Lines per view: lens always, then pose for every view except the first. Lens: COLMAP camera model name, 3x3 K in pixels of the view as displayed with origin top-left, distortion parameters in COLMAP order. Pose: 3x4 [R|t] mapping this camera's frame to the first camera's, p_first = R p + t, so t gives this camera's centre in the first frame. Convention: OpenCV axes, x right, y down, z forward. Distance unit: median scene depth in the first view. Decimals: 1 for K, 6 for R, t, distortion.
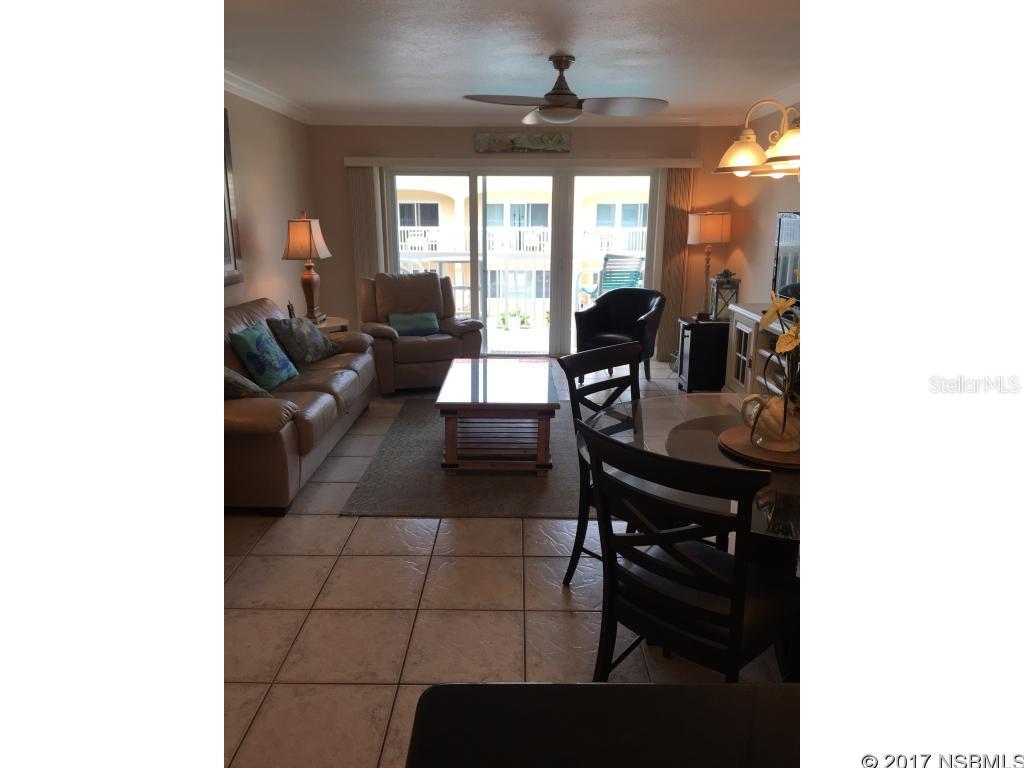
lens RADIAL K [[659.9, 0, 505.1], [0, 659.9, 379.4], [0, 0, 1]] dist [0.069080, -0.100413]
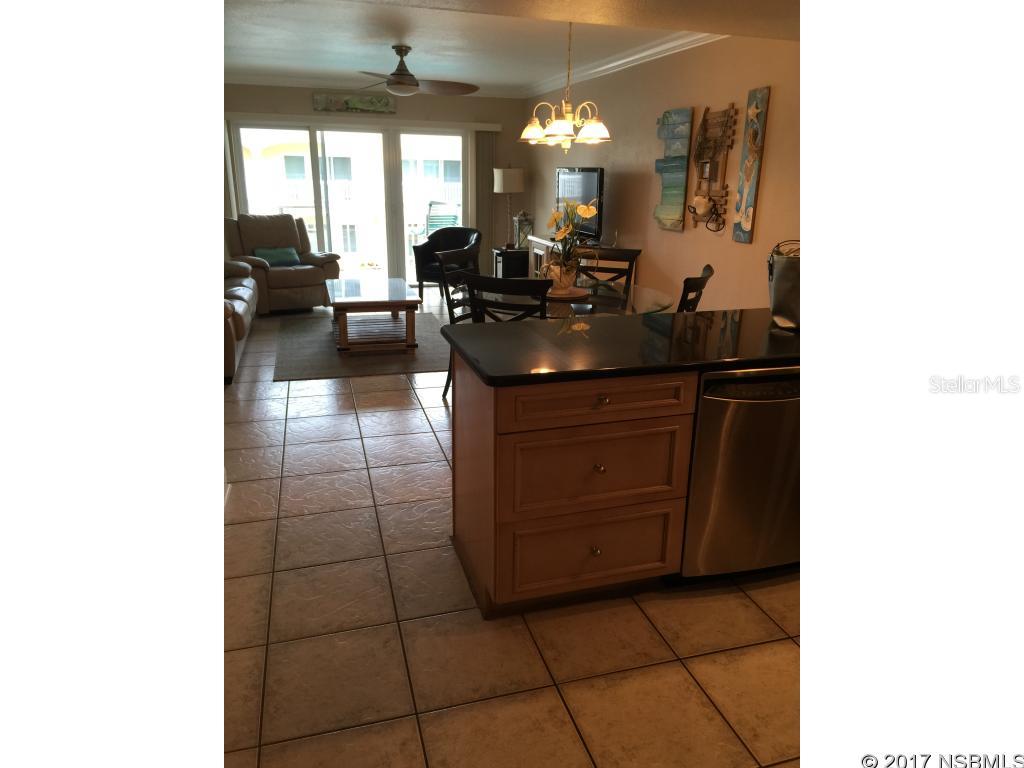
lens RADIAL K [[659.9, 0, 505.1], [0, 659.9, 379.4], [0, 0, 1]] dist [0.069080, -0.100413]
pose [[0.956961, -0.072151, 0.281104, -0.106458], [0.054722, 0.996088, 0.069378, 0.079588], [-0.285010, -0.051009, 0.957166, -0.290056]]
